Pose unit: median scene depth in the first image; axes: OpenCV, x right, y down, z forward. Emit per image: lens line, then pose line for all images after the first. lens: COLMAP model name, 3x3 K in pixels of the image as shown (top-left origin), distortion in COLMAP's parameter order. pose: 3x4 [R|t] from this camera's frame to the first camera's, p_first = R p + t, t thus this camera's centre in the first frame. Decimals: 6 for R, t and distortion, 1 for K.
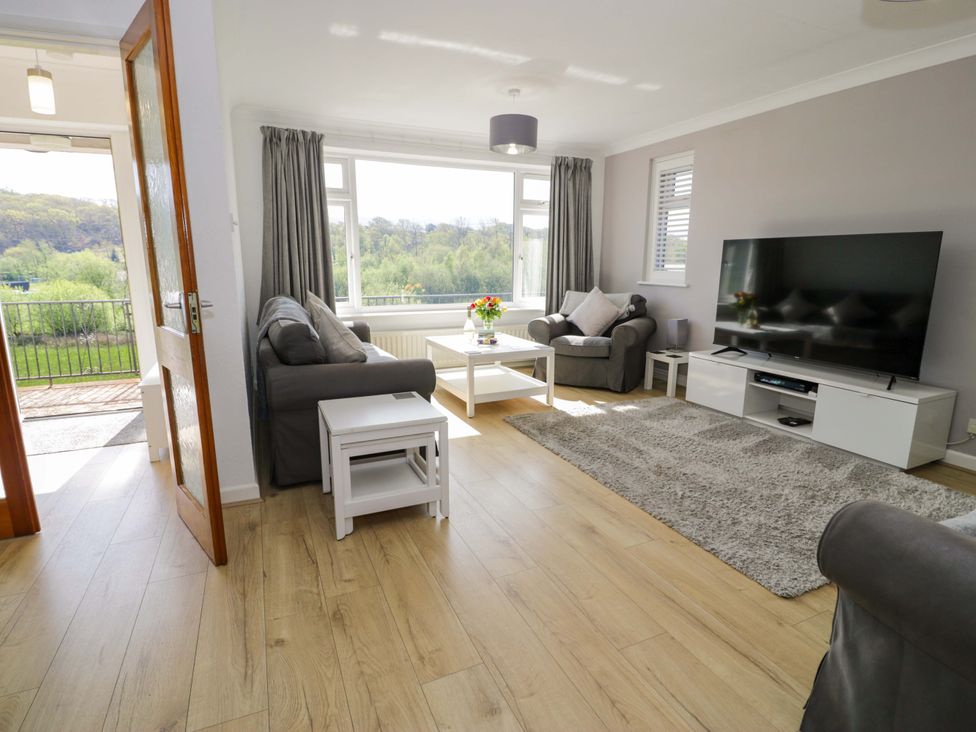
lens RADIAL K [[508.6, 0, 489.6], [0, 508.6, 367.3], [0, 0, 1]] dist [-0.003172, -0.011979]
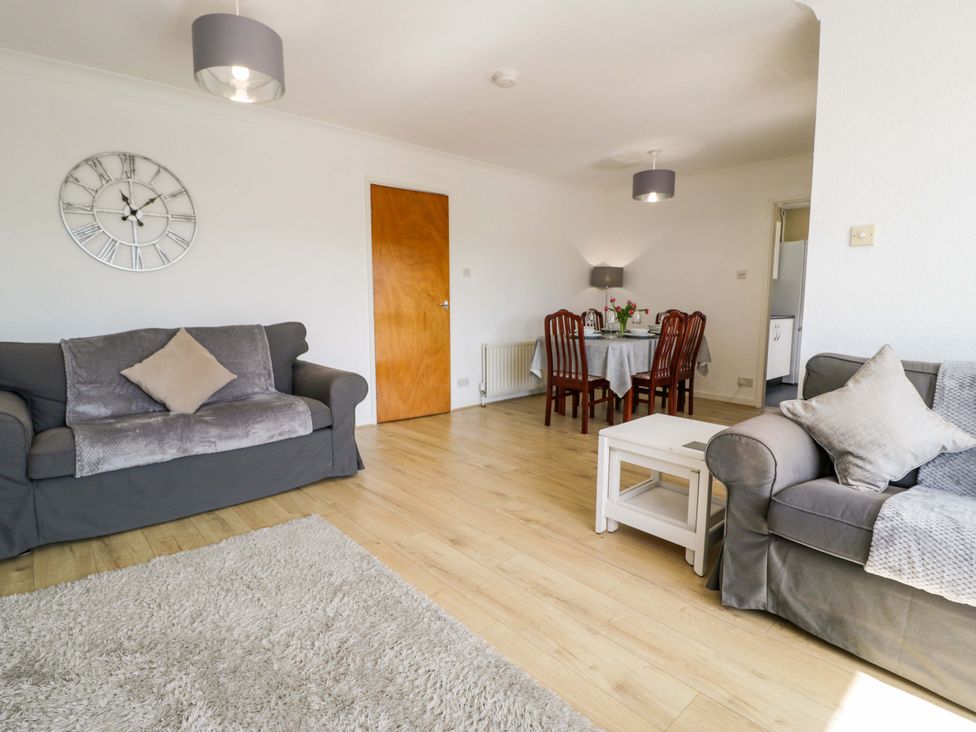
lens RADIAL K [[508.6, 0, 493.5], [0, 508.6, 365.9], [0, 0, 1]] dist [-0.003172, -0.011979]
pose [[-0.950368, 0.031810, -0.309499, 0.281422], [-0.070745, 0.946608, 0.314529, -0.216507], [0.302979, 0.320814, -0.897375, 1.191070]]
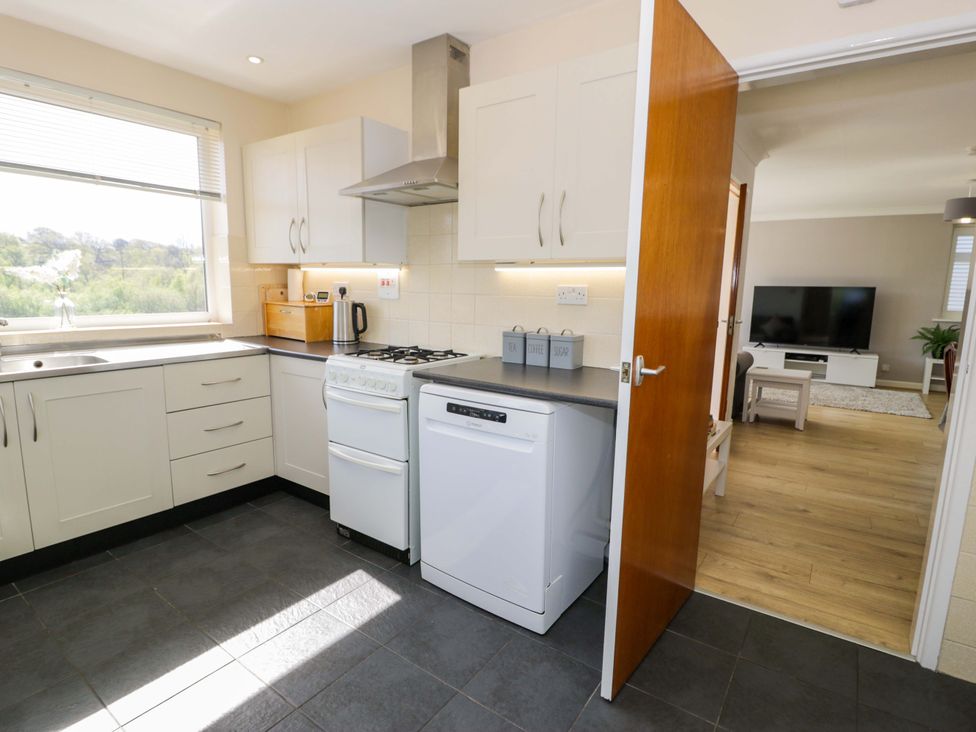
lens RADIAL K [[508.6, 0, 491.6], [0, 508.6, 364.4], [0, 0, 1]] dist [-0.003172, -0.011979]
pose [[0.865423, -0.066234, 0.496645, -1.552616], [0.091928, 0.995387, -0.027442, -0.001706], [-0.492536, 0.069404, 0.867520, -0.140928]]
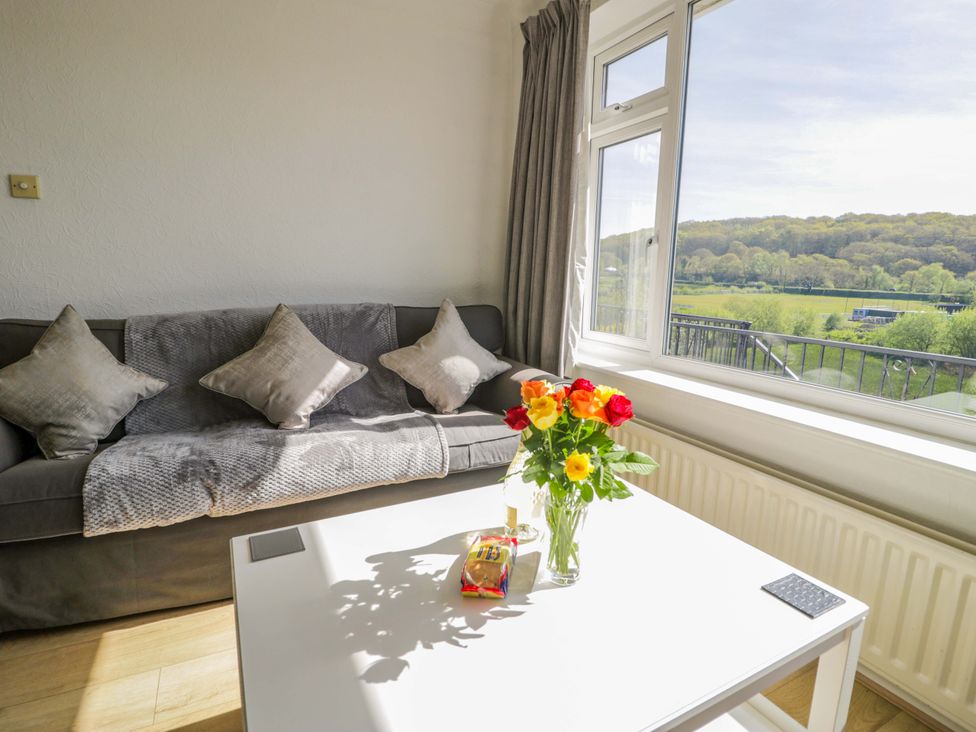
lens RADIAL K [[508.6, 0, 486.8], [0, 508.6, 364.6], [0, 0, 1]] dist [-0.003172, -0.011979]
pose [[0.047833, 0.175964, -0.983234, 0.258706], [-0.225525, 0.960845, 0.160985, -0.220506], [0.973062, 0.214044, 0.085644, 1.216447]]
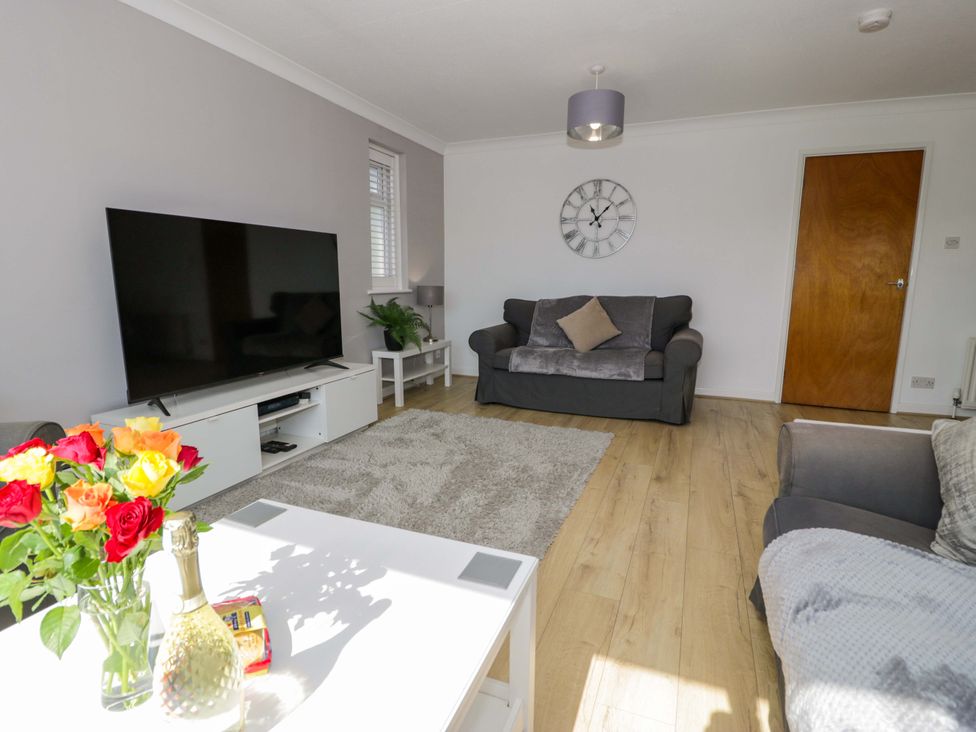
lens RADIAL K [[508.6, 0, 489.5], [0, 508.6, 369.0], [0, 0, 1]] dist [-0.003172, -0.011979]
pose [[-0.684239, -0.138262, 0.716032, -0.234250], [0.141150, 0.938187, 0.316041, -0.240055], [-0.715468, 0.317315, -0.622428, 1.289626]]
